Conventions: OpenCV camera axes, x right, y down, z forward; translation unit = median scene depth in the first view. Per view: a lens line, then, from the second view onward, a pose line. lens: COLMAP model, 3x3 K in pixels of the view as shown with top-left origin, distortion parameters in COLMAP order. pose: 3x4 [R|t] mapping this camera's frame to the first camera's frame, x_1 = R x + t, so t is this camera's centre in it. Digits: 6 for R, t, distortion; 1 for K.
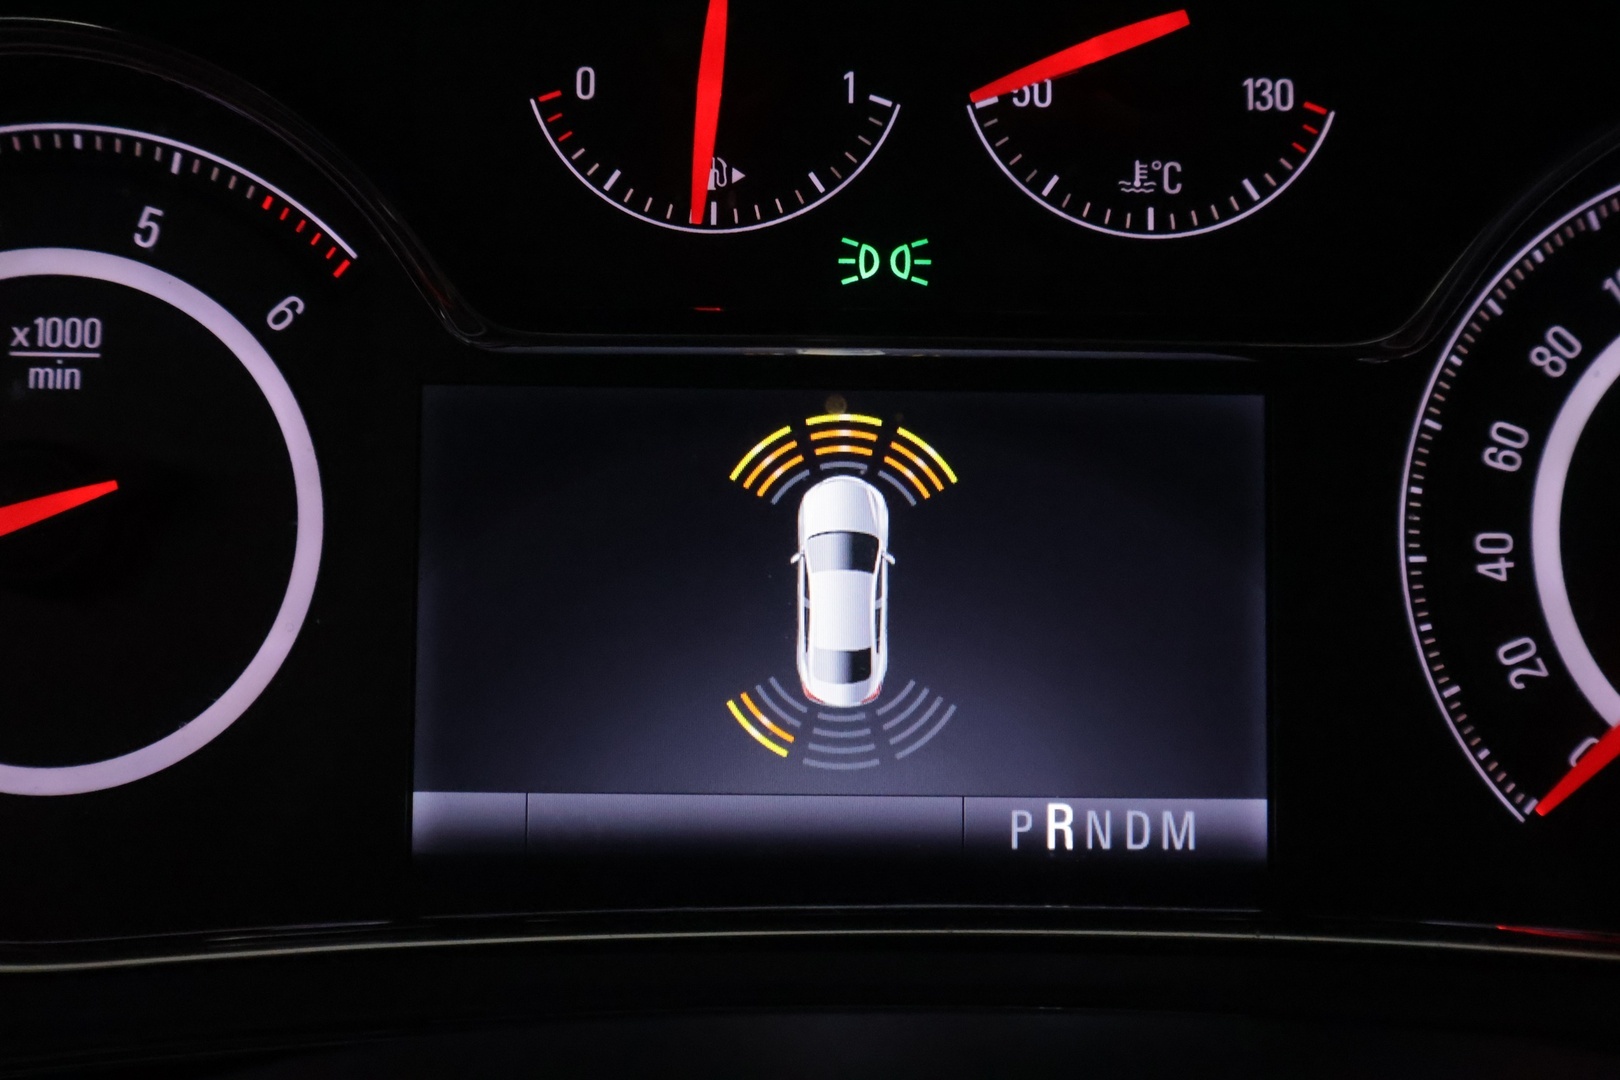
lens RADIAL K [[2591.5, 0, 805.2], [0, 2591.5, 534.3], [0, 0, 1]] dist [-0.059453, 0.000000]
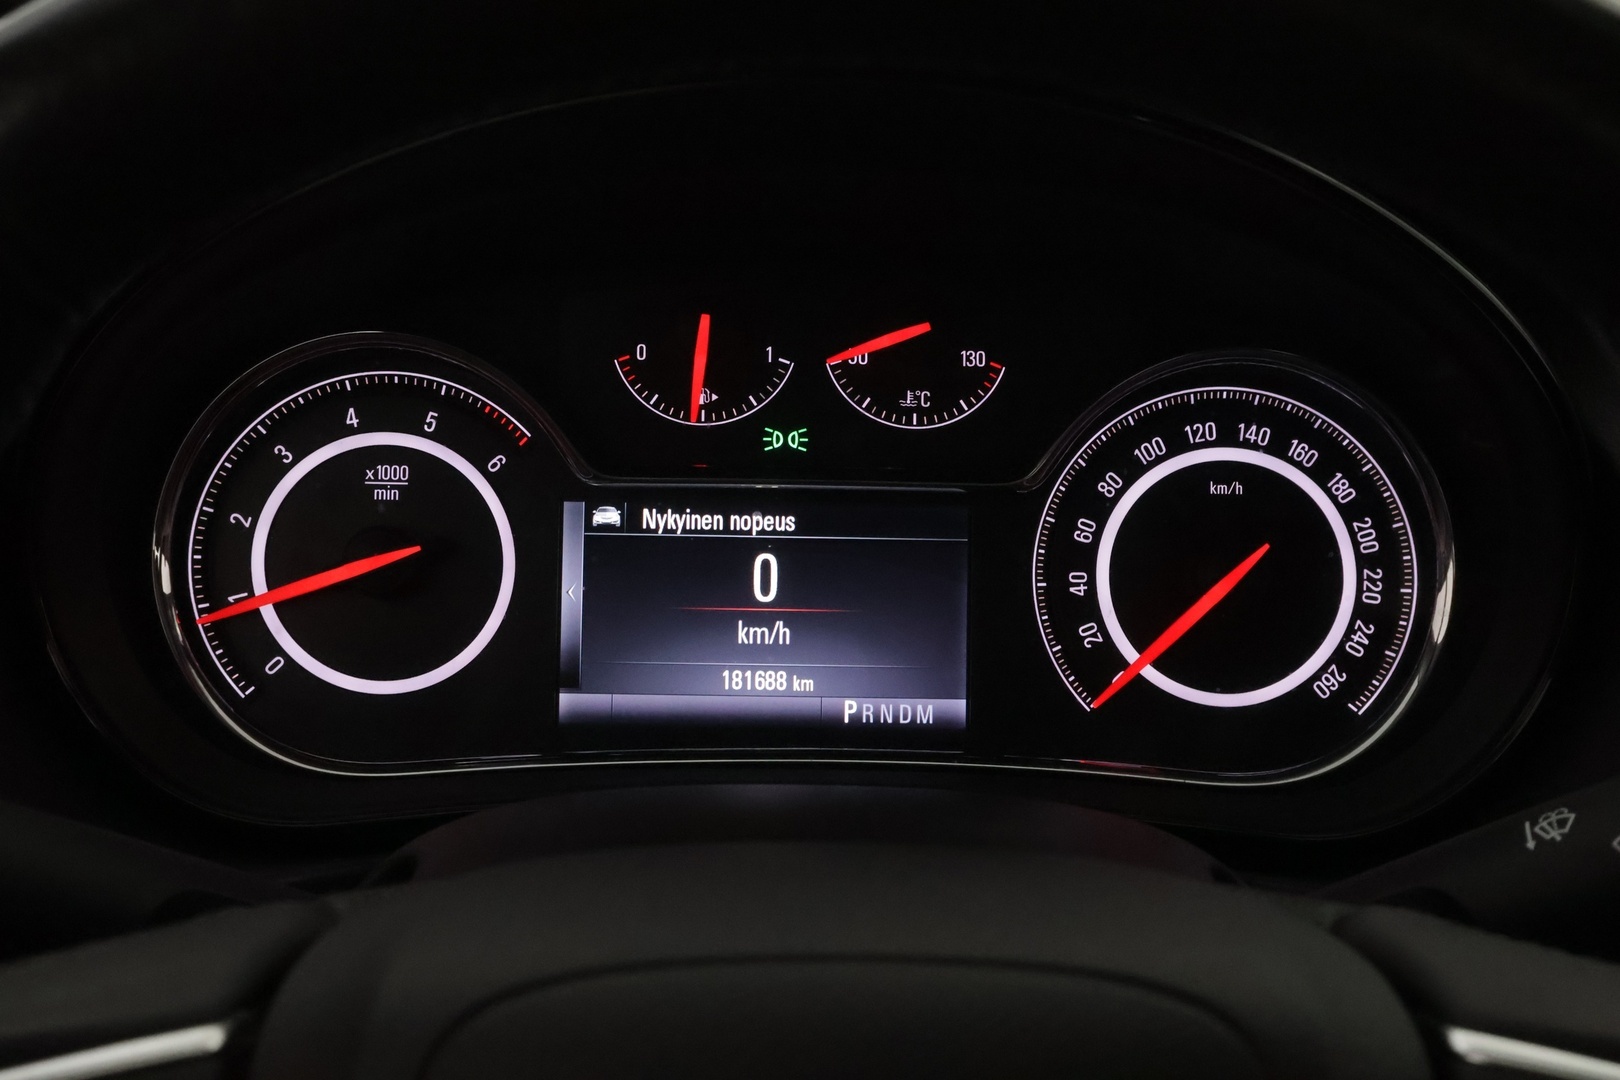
lens RADIAL K [[2272.1, 0, 810.8], [0, 2272.1, 542.4], [0, 0, 1]] dist [-0.163595, 0.000000]
pose [[0.999884, 0.007535, 0.013259, 0.027508], [-0.008225, 0.998574, 0.052756, -0.119130], [-0.012843, -0.052859, 0.998519, -0.816160]]
